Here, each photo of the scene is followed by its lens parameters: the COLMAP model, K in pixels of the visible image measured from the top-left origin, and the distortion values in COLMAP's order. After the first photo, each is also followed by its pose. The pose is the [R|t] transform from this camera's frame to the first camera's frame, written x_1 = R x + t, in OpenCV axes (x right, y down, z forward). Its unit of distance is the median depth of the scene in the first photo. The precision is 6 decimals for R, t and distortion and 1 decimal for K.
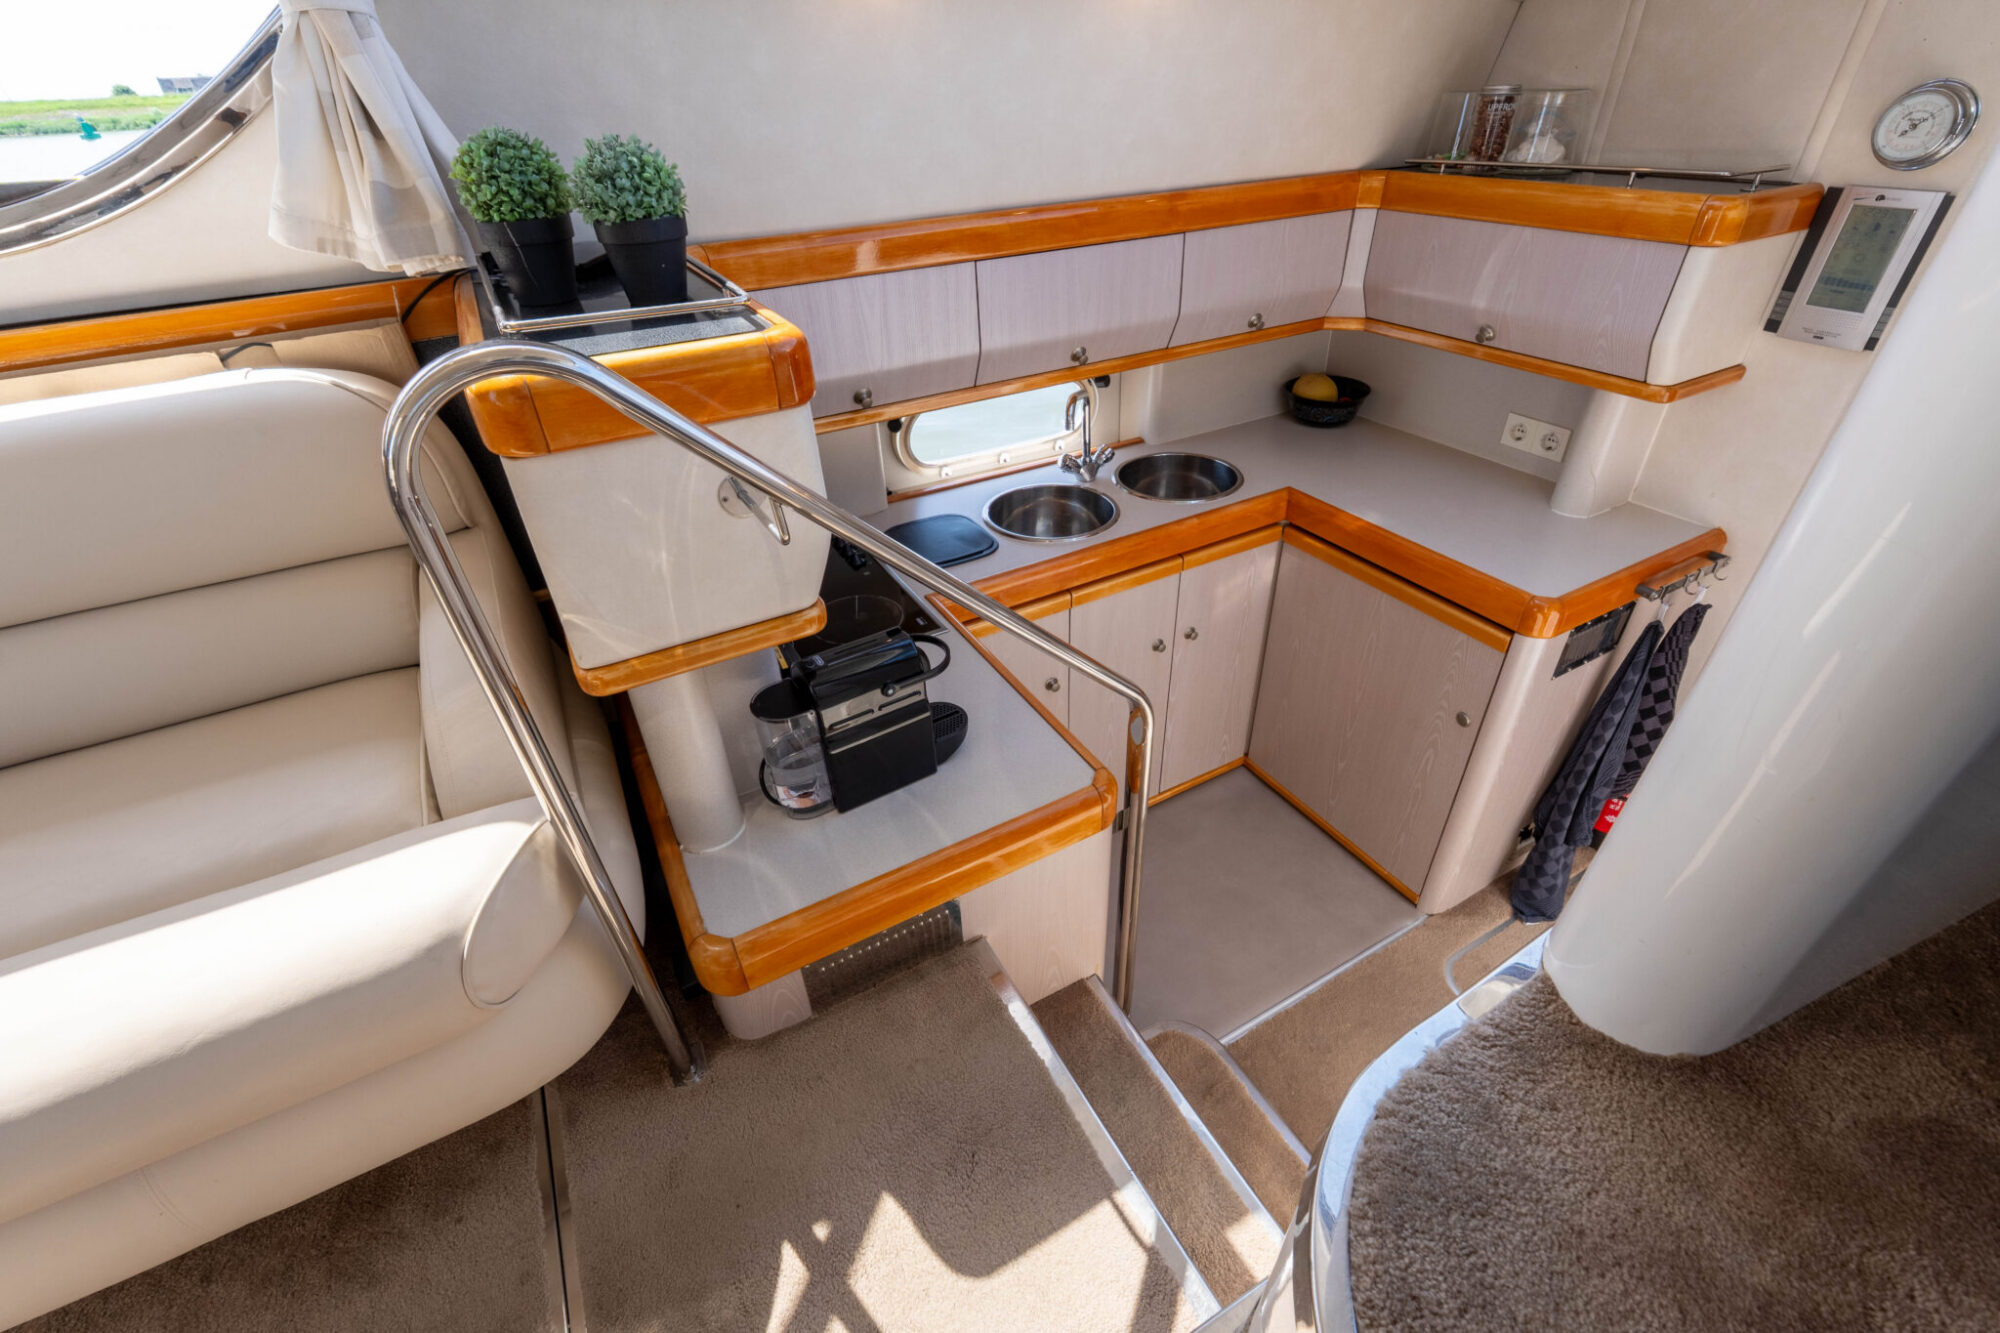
lens RADIAL K [[846.0, 0, 999.8], [0, 846.0, 666.6], [0, 0, 1]] dist [-0.002759, -0.000896]
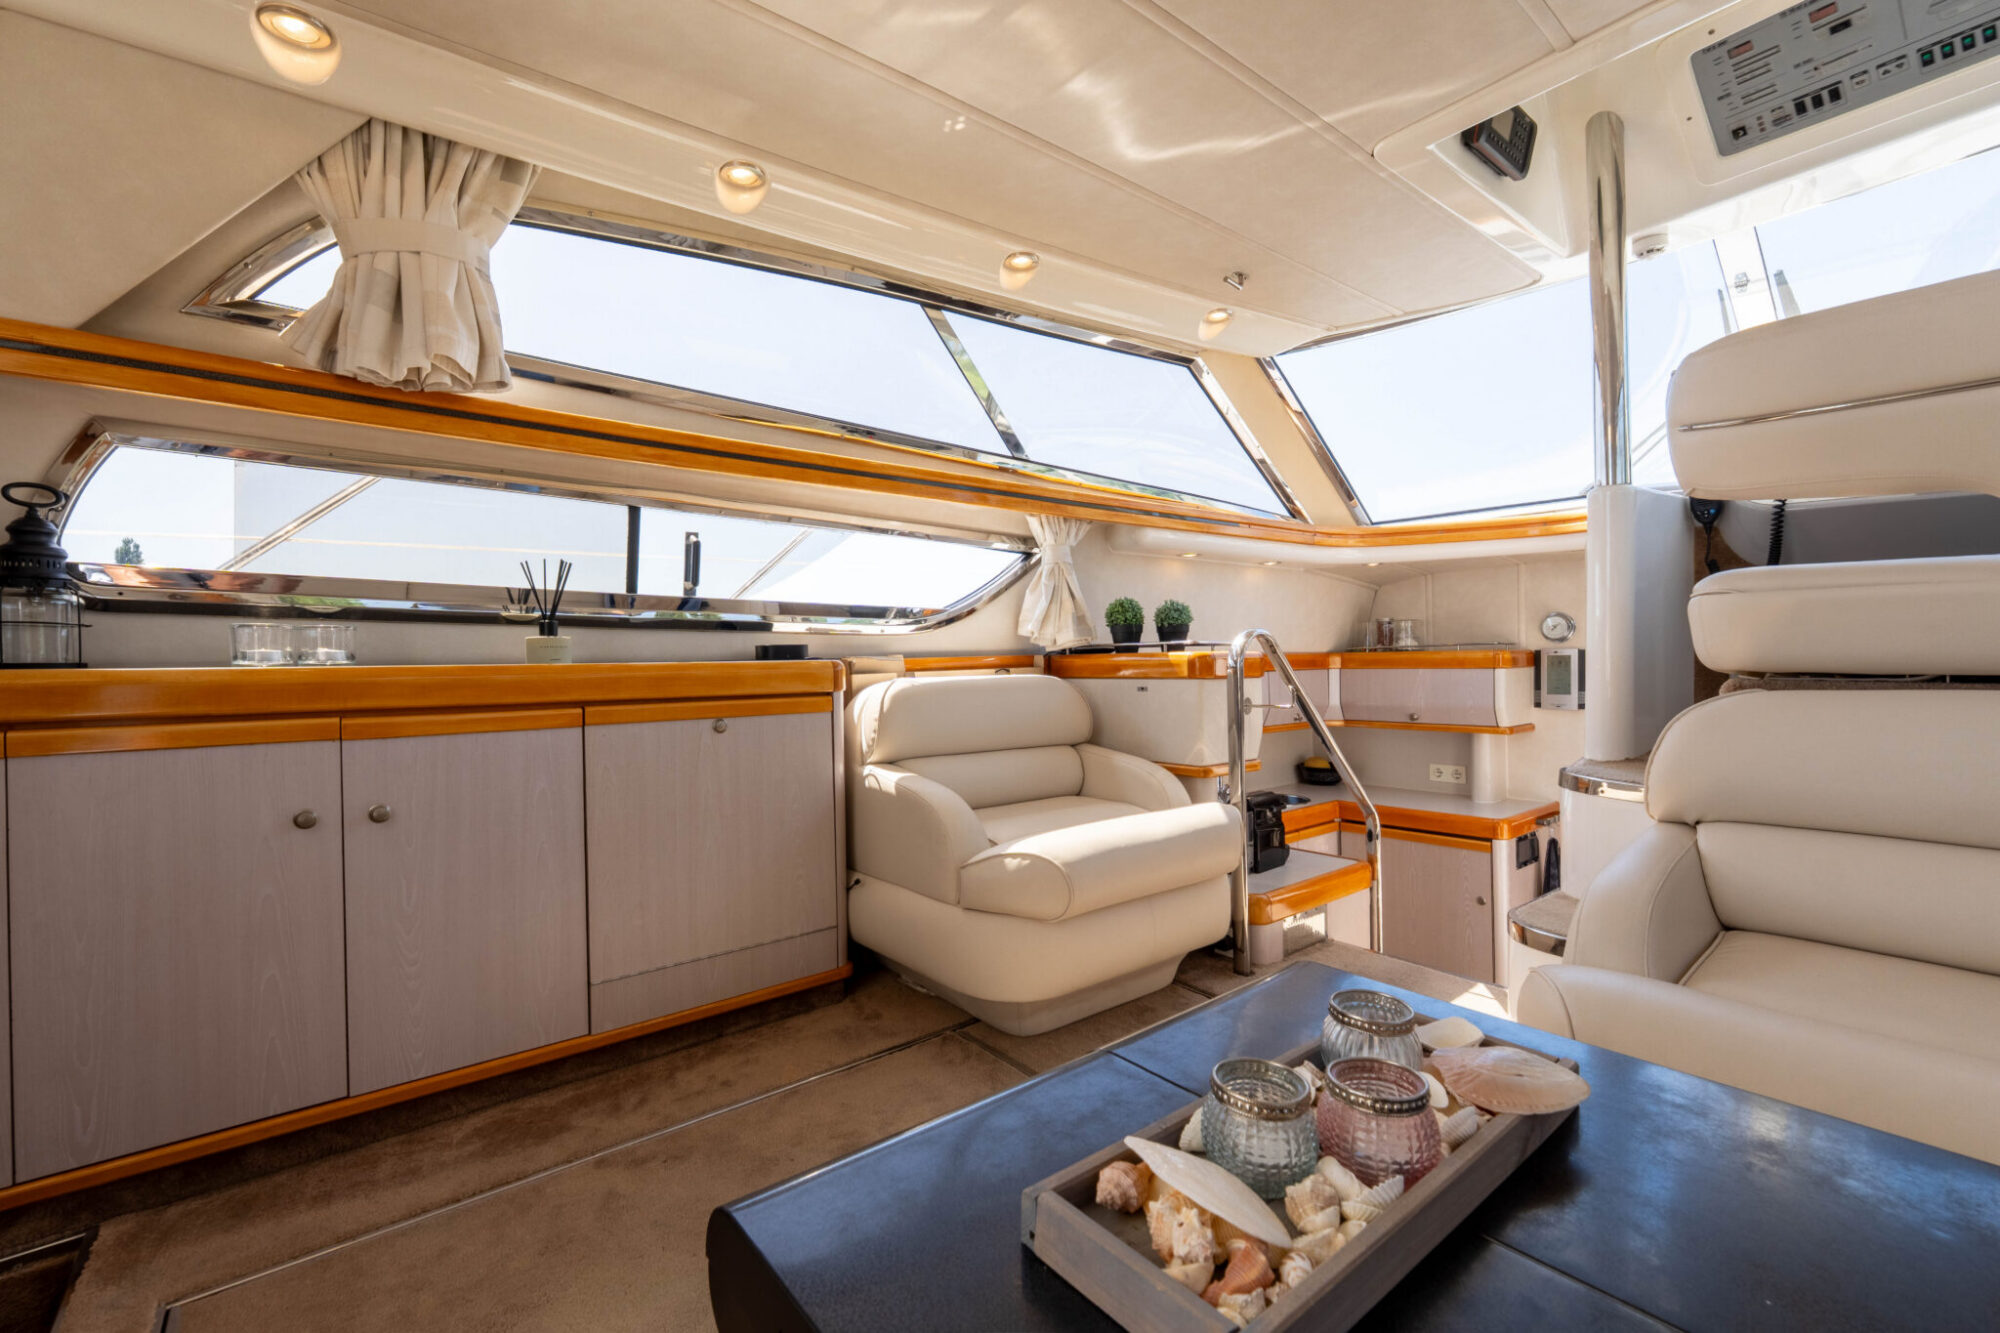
lens RADIAL K [[846.0, 0, 998.1], [0, 846.0, 663.2], [0, 0, 1]] dist [-0.002759, -0.000896]
pose [[0.983654, 0.028066, 0.177868, -0.816163], [0.079951, 0.817002, -0.571065, 0.614265], [-0.161346, 0.575951, 0.801403, -0.573171]]
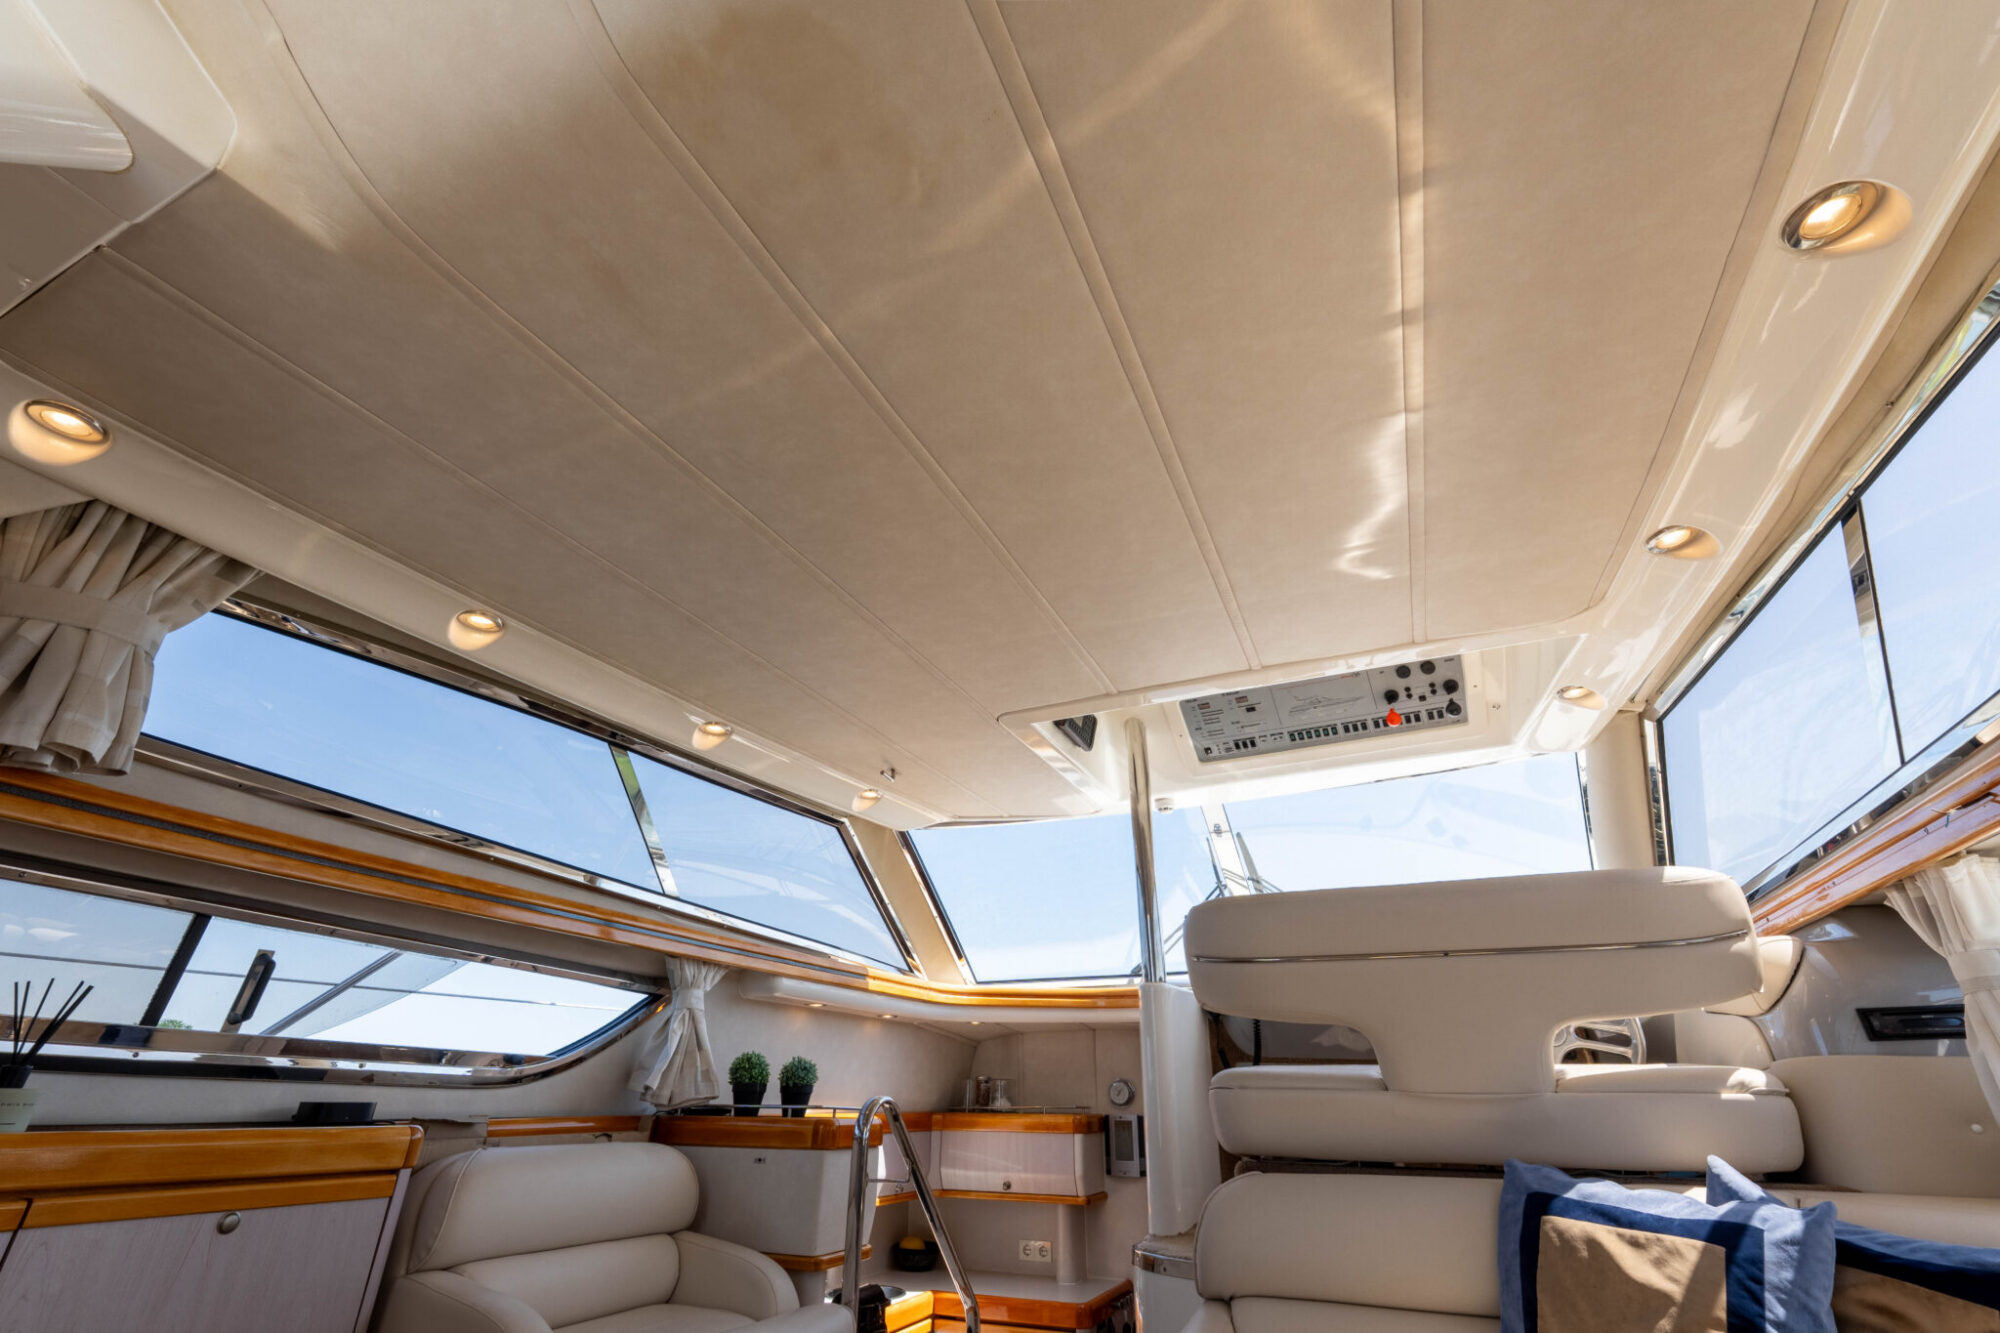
lens RADIAL K [[846.0, 0, 1001.1], [0, 846.0, 658.9], [0, 0, 1]] dist [-0.002759, -0.000896]
pose [[0.798472, 0.322863, 0.508136, -0.963244], [0.310278, 0.502610, -0.806914, 0.665478], [-0.515917, 0.801962, 0.301142, -0.699864]]
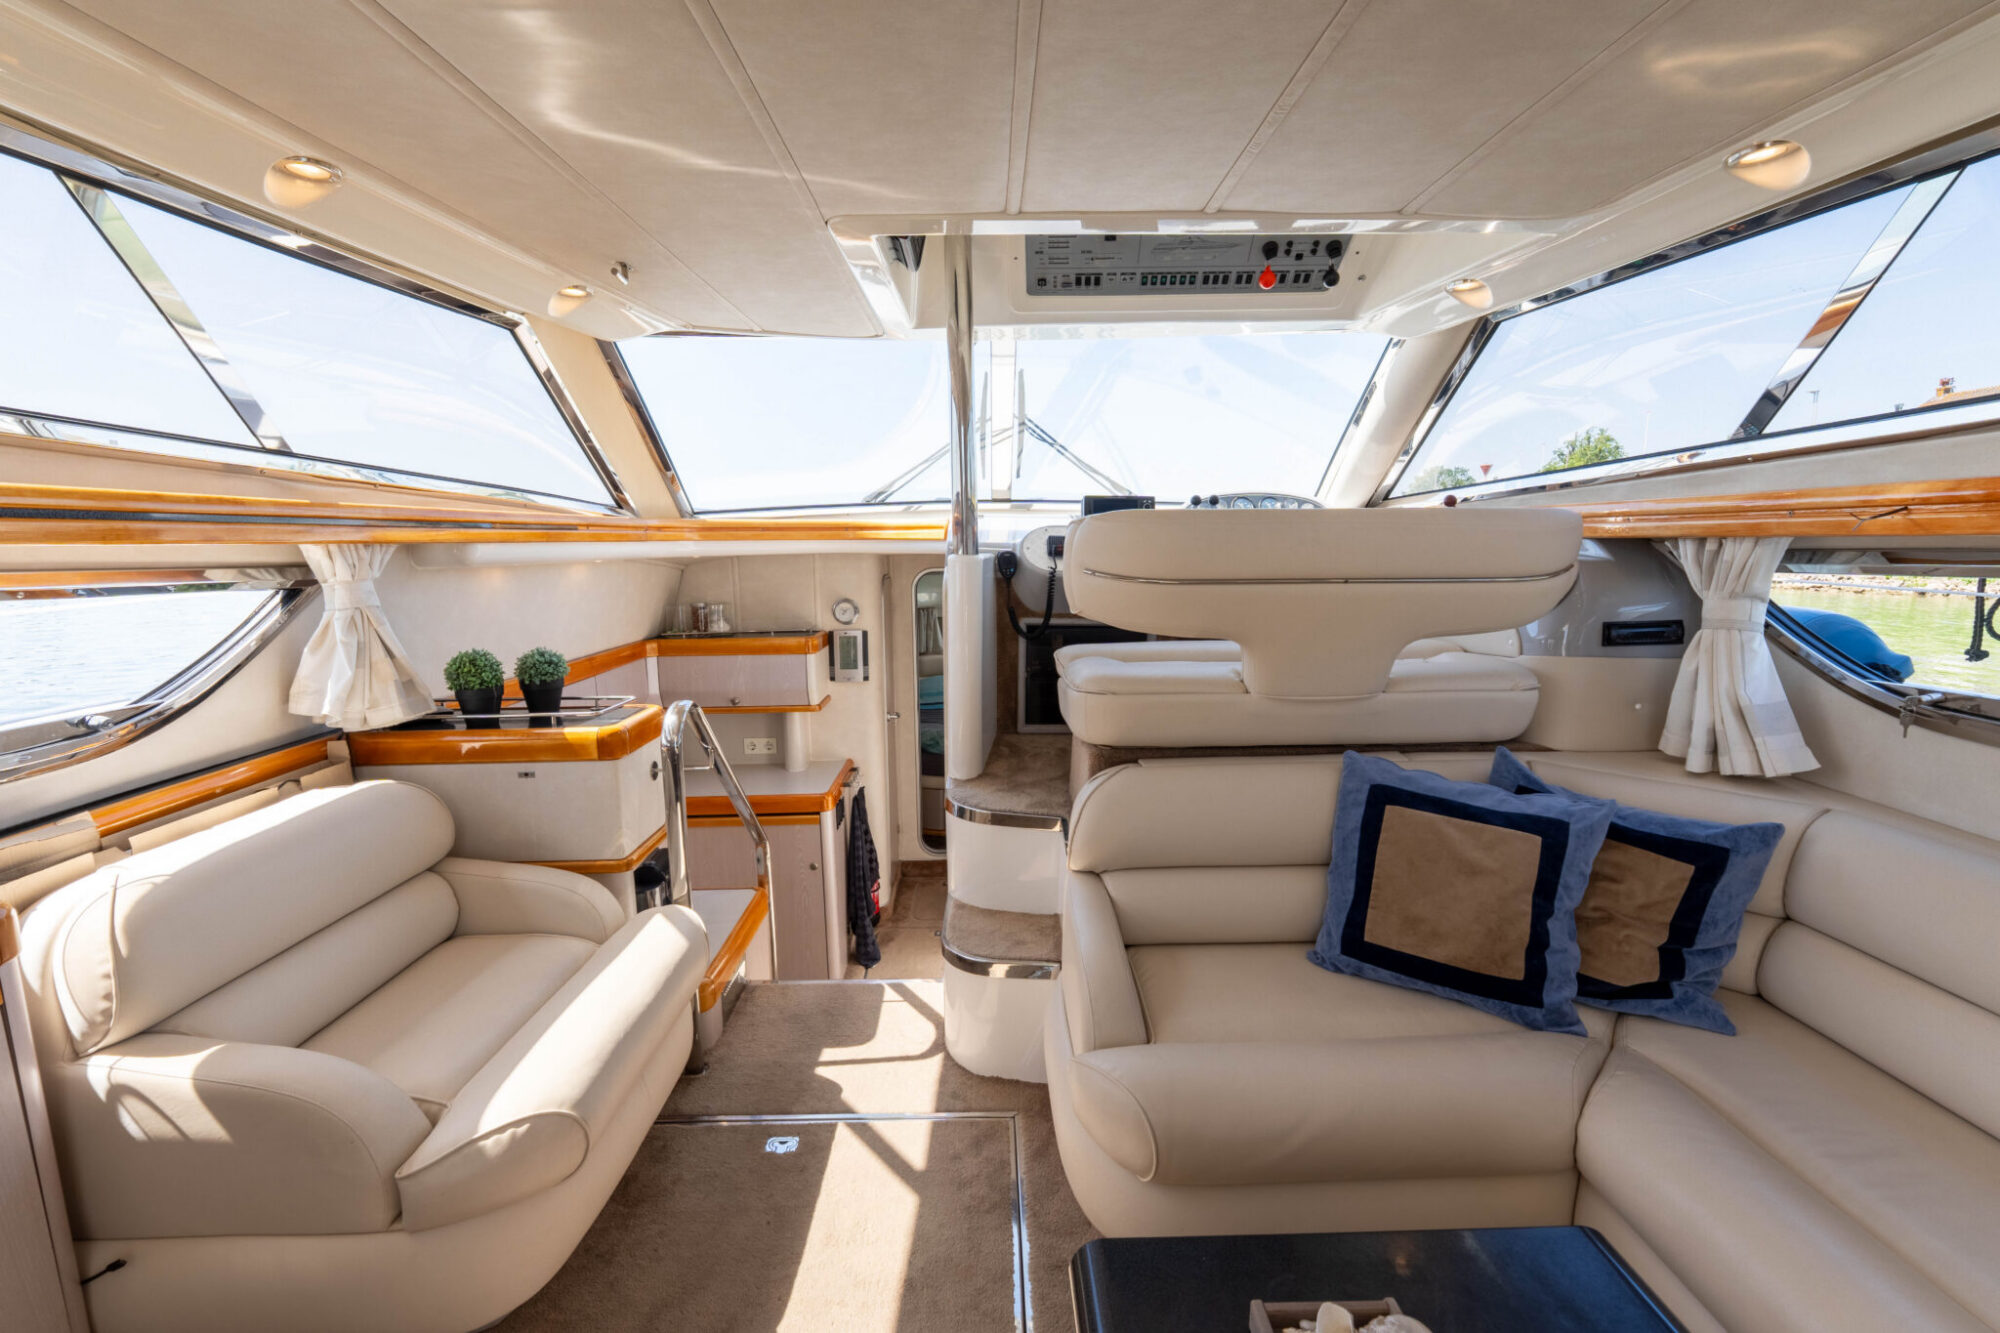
lens RADIAL K [[846.0, 0, 999.0], [0, 846.0, 656.9], [0, 0, 1]] dist [-0.002759, -0.000896]
pose [[0.467936, -0.086528, 0.879516, -1.008065], [0.503486, 0.844000, -0.184840, 0.244599], [-0.726318, 0.529317, 0.438503, -0.481207]]
